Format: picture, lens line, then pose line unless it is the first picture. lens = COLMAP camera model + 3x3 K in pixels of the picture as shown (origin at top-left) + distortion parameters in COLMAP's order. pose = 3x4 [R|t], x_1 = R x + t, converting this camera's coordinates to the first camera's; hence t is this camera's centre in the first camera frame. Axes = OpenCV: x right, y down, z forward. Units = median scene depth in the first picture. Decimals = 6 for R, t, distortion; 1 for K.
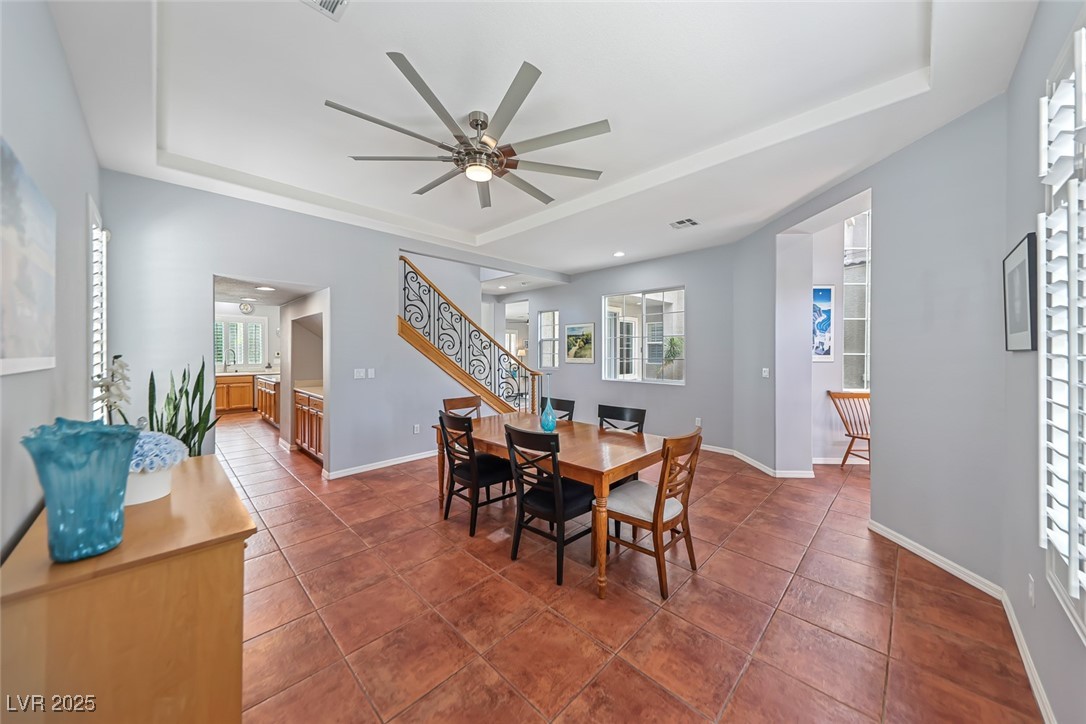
lens RADIAL K [[372.5, 0, 538.9], [0, 372.5, 350.5], [0, 0, 1]] dist [0.018767, -0.004717]
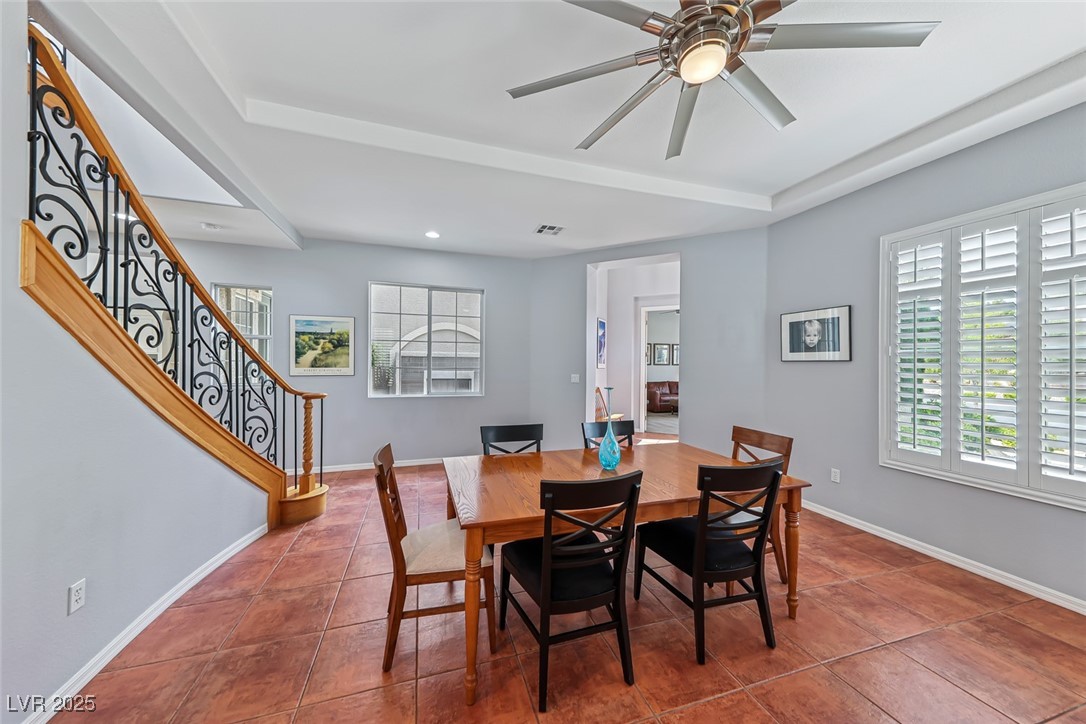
lens RADIAL K [[375.4, 0, 539.0], [0, 375.4, 360.1], [0, 0, 1]] dist [0.016297, -0.000076]
pose [[0.457984, 0.009113, 0.888914, -0.455773], [-0.012303, 0.999917, -0.003912, 0.006560], [-0.888875, -0.009145, 0.458058, 0.518227]]
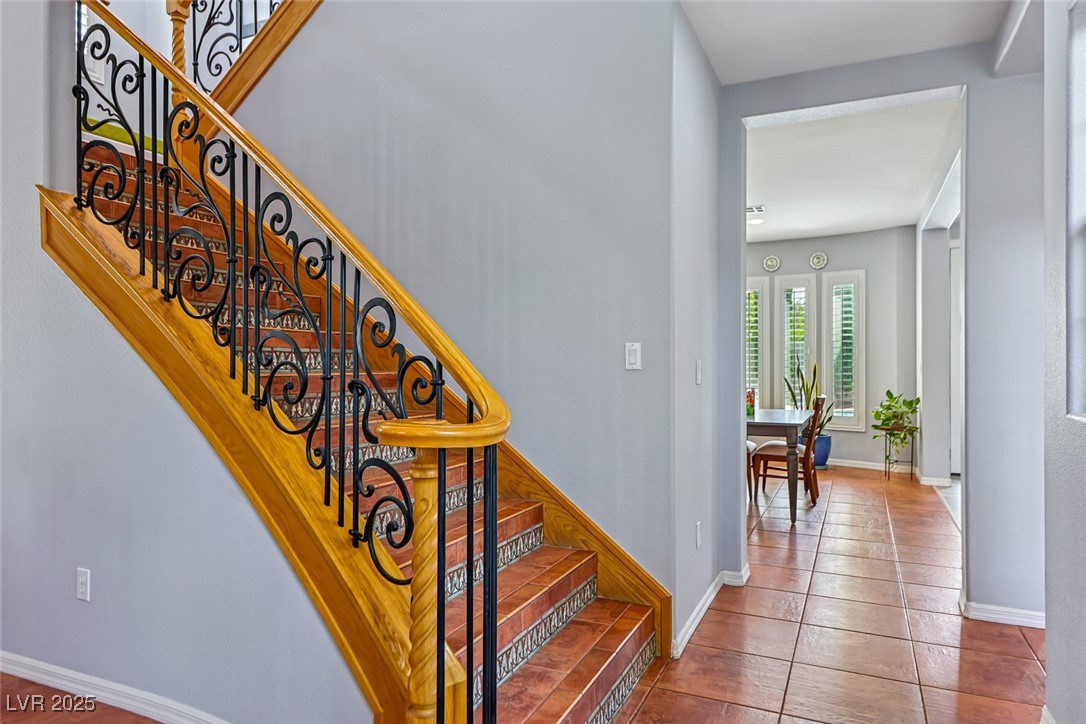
lens RADIAL K [[685.5, 0, 546.4], [0, 685.5, 358.8], [0, 0, 1]] dist [0.040220, -0.000838]
pose [[0.353131, -0.005588, -0.935557, 0.292539], [0.002062, 0.999984, -0.005195, 0.047454], [0.935572, -0.000095, 0.353137, 1.176452]]
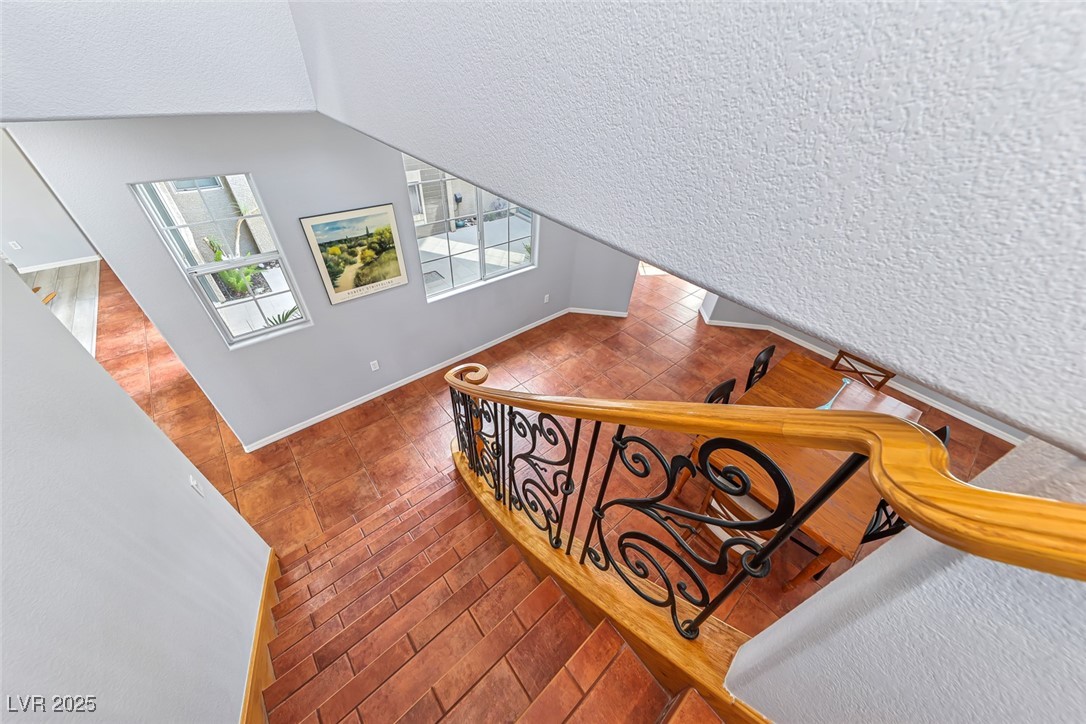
lens RADIAL K [[375.4, 0, 539.0], [0, 375.4, 360.1], [0, 0, 1]] dist [0.016297, -0.000076]
pose [[0.079513, -0.629876, 0.772615, -0.456828], [-0.053147, 0.771288, 0.634264, -0.328519], [-0.995416, -0.091494, 0.027852, 1.115133]]
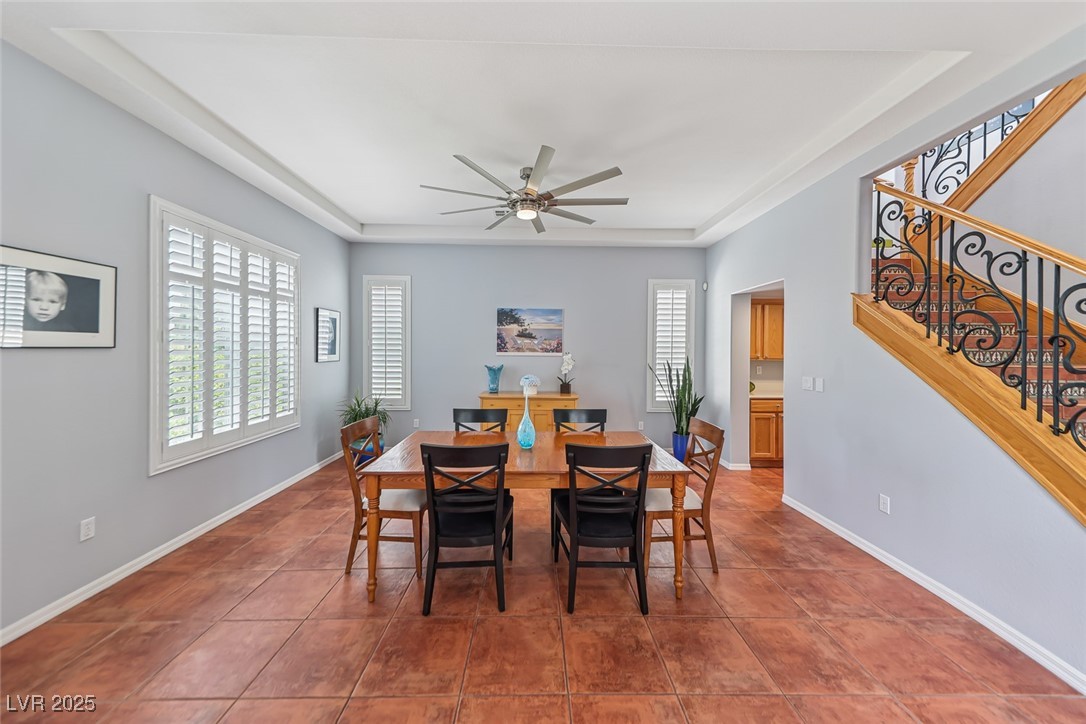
lens RADIAL K [[372.5, 0, 538.9], [0, 372.5, 350.5], [0, 0, 1]] dist [0.018767, -0.004717]
pose [[-0.699942, -0.004733, -0.714184, 0.400608], [-0.004700, 0.999987, -0.002021, -0.000036], [0.714185, 0.001942, -0.699955, 1.057853]]
